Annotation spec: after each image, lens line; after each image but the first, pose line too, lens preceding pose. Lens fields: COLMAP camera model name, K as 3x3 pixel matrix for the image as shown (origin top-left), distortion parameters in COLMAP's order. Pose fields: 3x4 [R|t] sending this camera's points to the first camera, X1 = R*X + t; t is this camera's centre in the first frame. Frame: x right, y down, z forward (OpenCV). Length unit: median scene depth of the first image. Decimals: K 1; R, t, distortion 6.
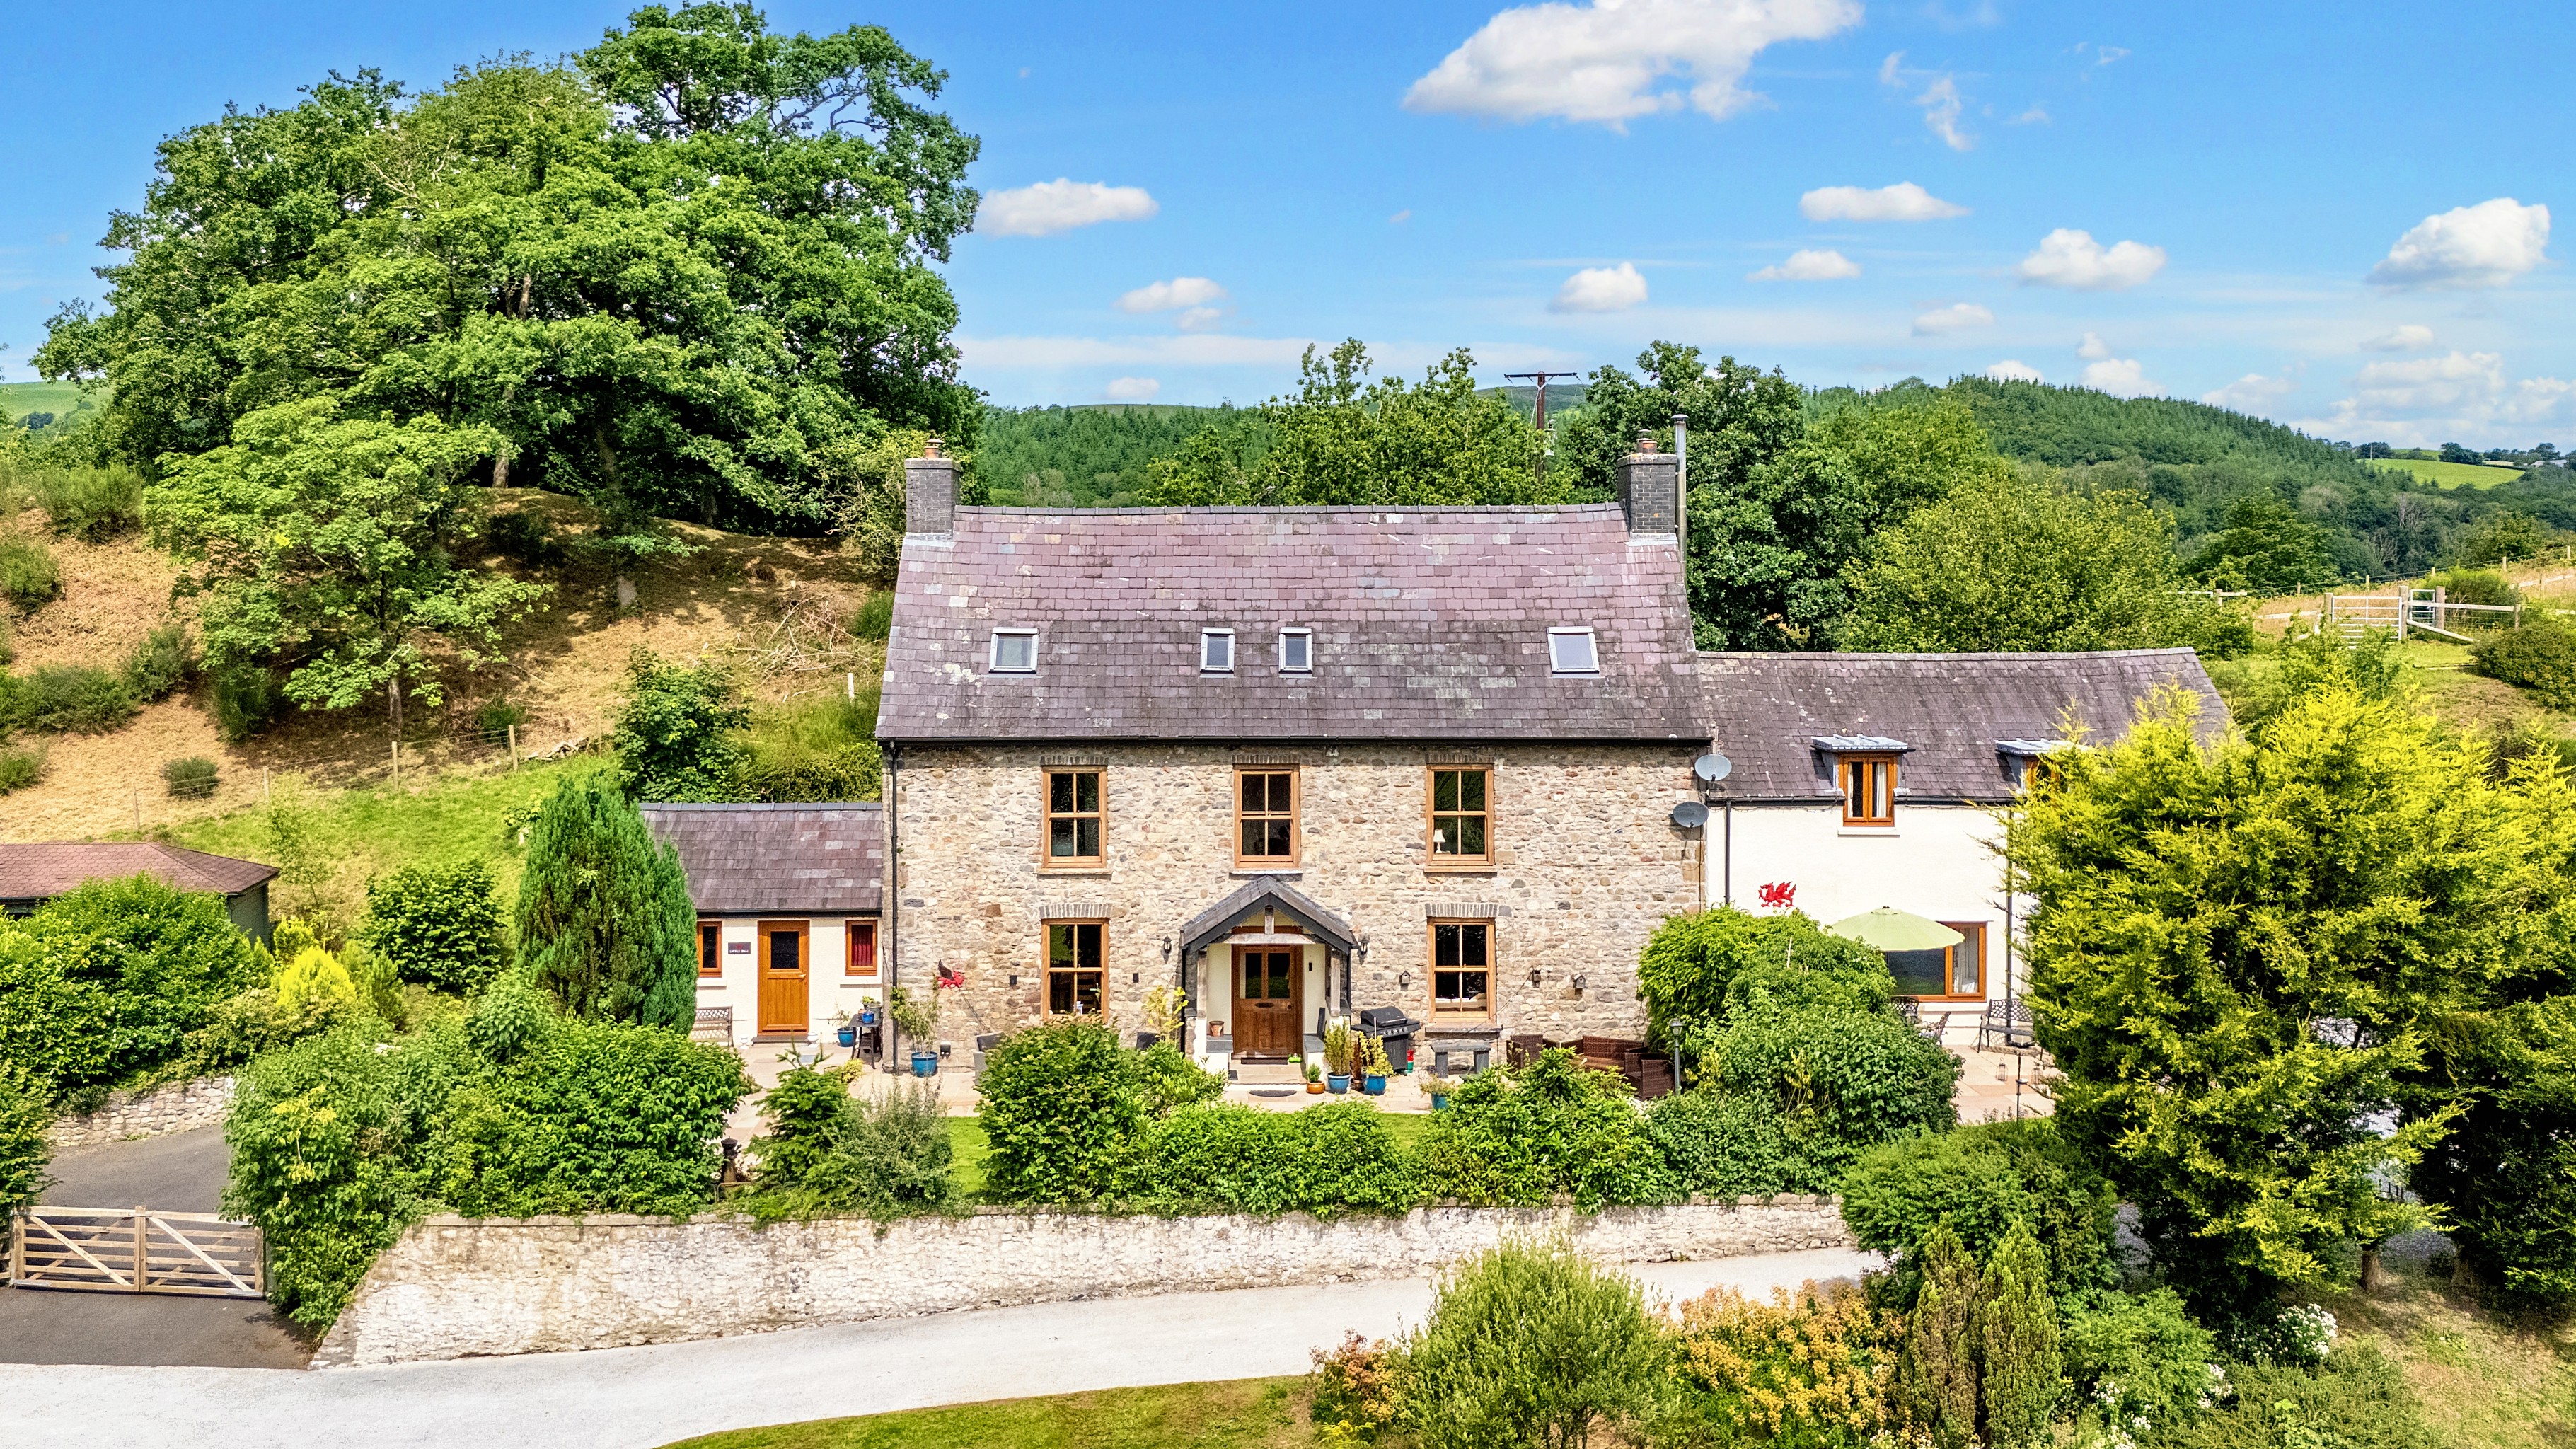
lens RADIAL K [[1902.2, 0, 1288.0], [0, 1902.2, 724.5], [0, 0, 1]] dist [0.097007, -0.124522]
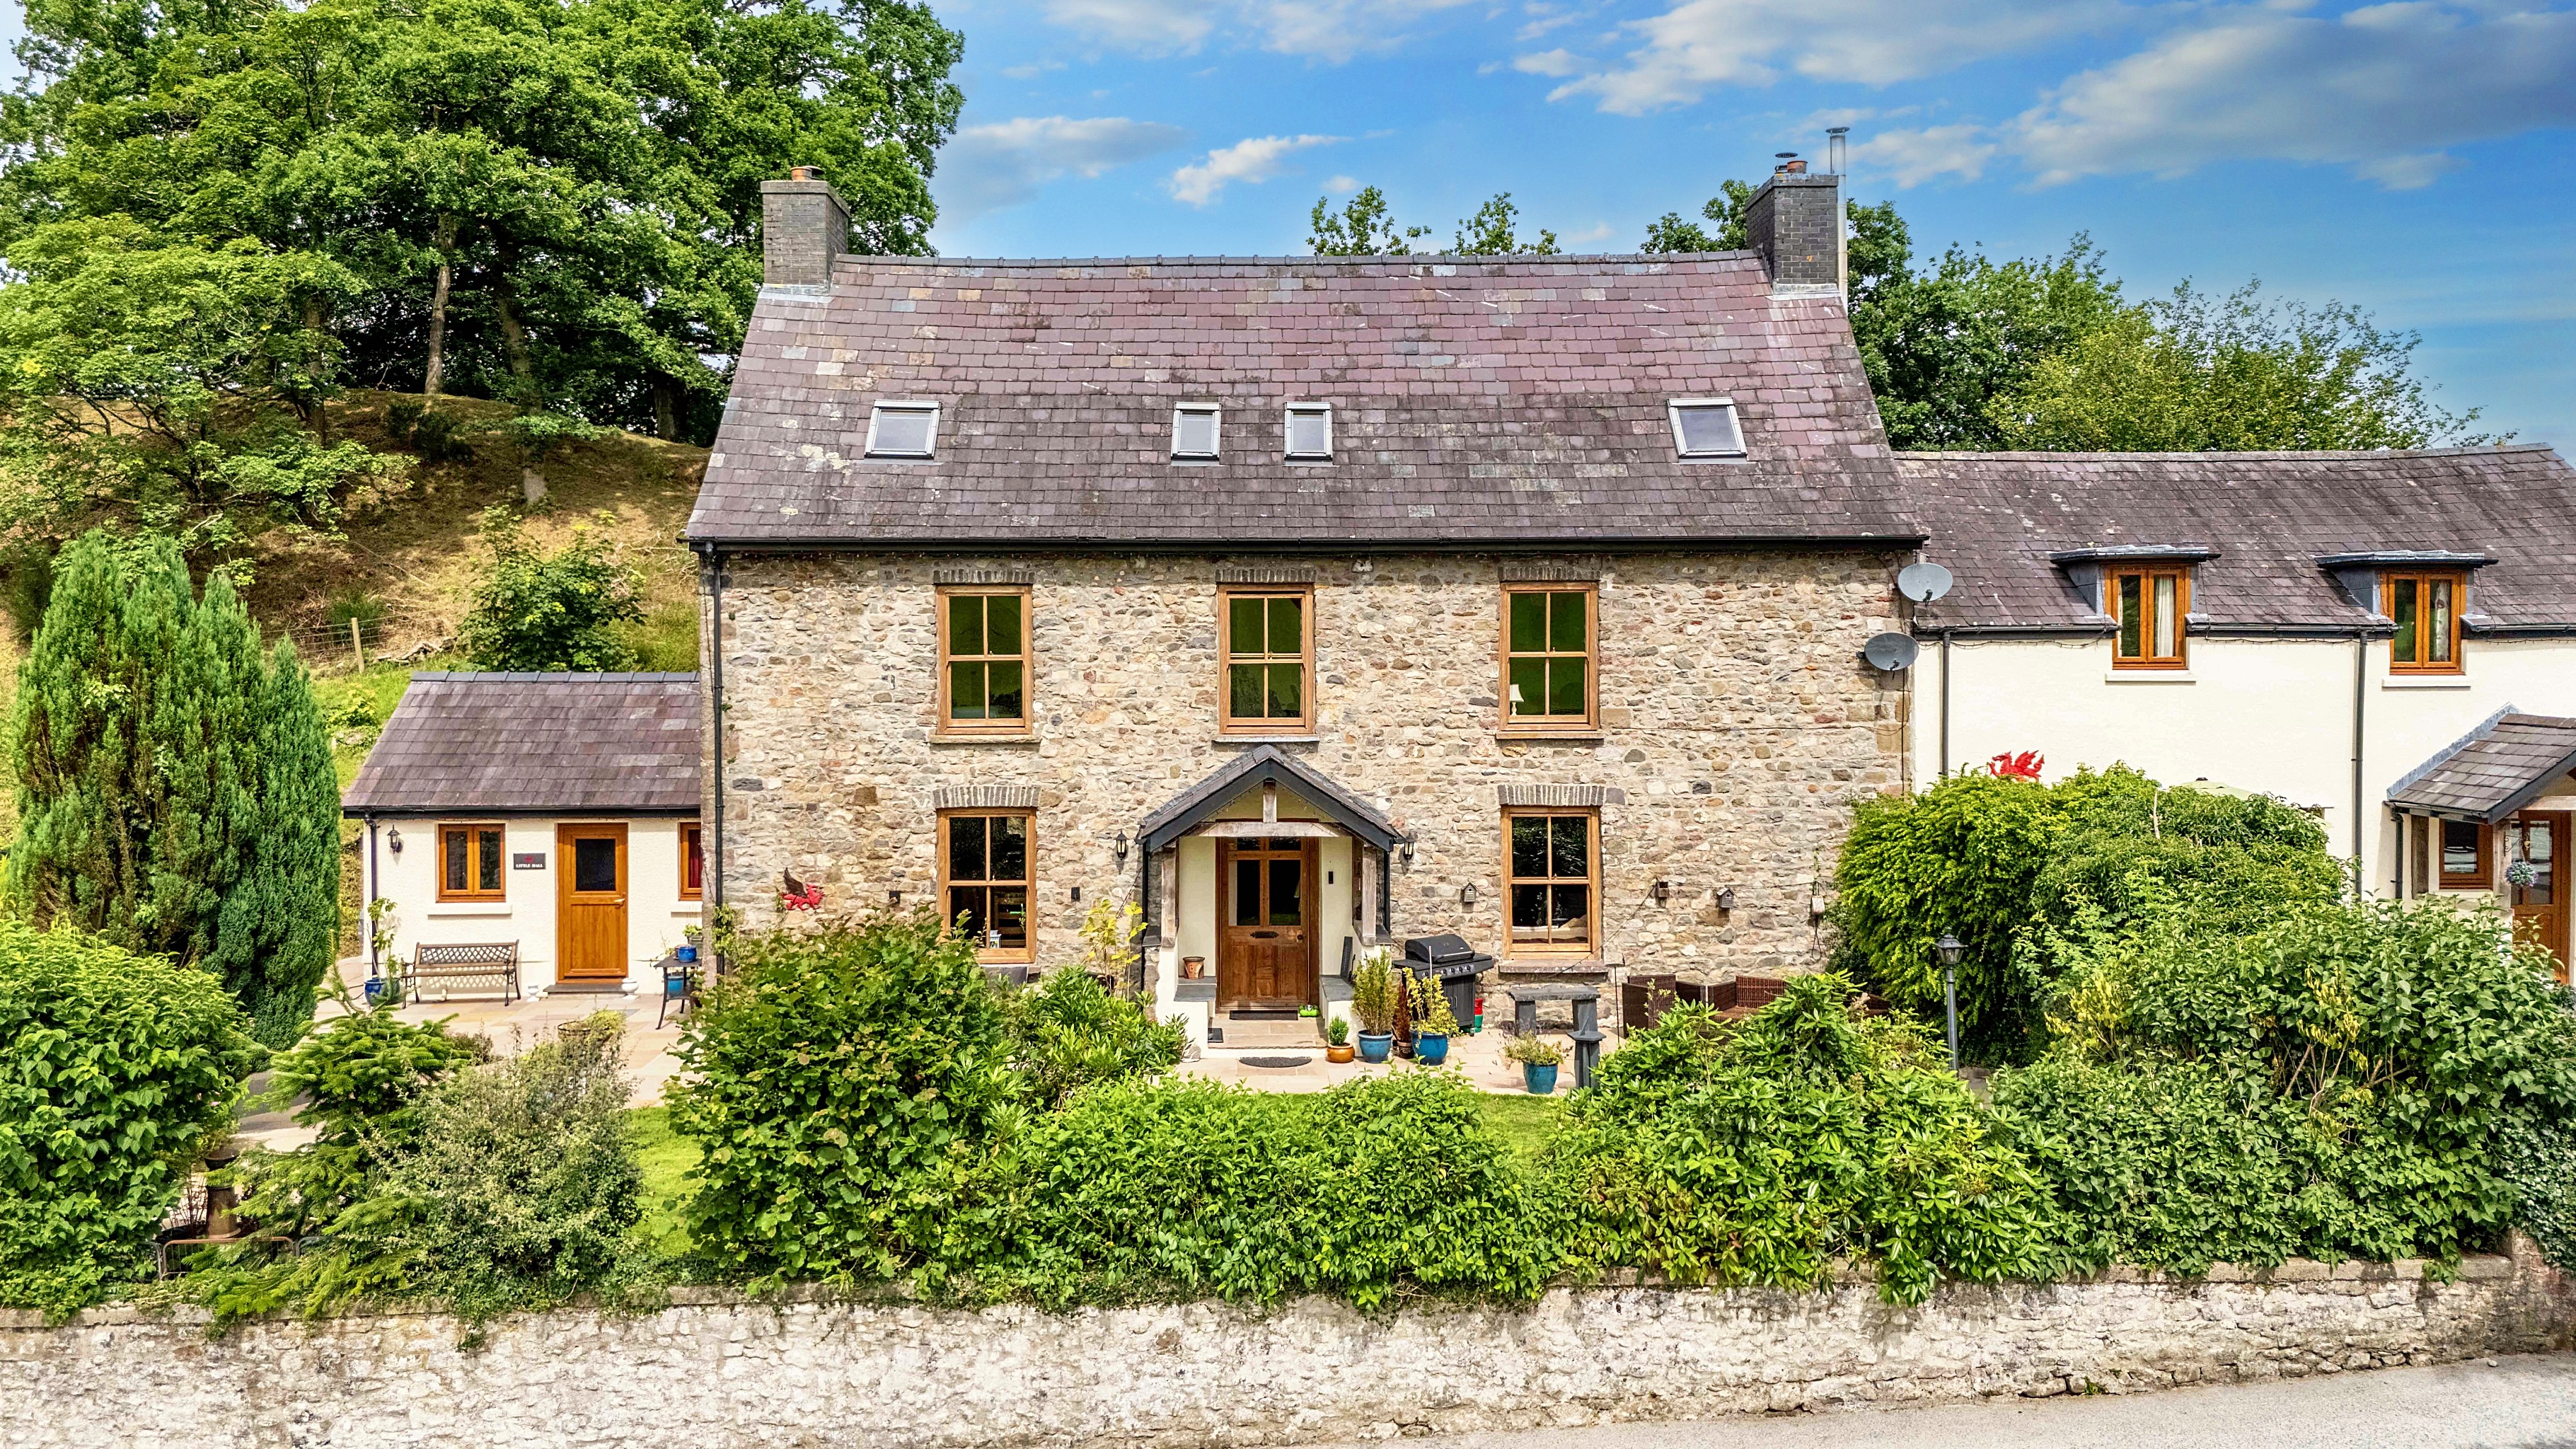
lens RADIAL K [[1893.1, 0, 1305.0], [0, 1893.1, 716.4], [0, 0, 1]] dist [0.065510, -0.071139]
pose [[0.999991, -0.001286, 0.004063, -0.000119], [0.001246, 0.999951, 0.009781, 0.062845], [-0.004076, -0.009776, 0.999944, 0.322479]]
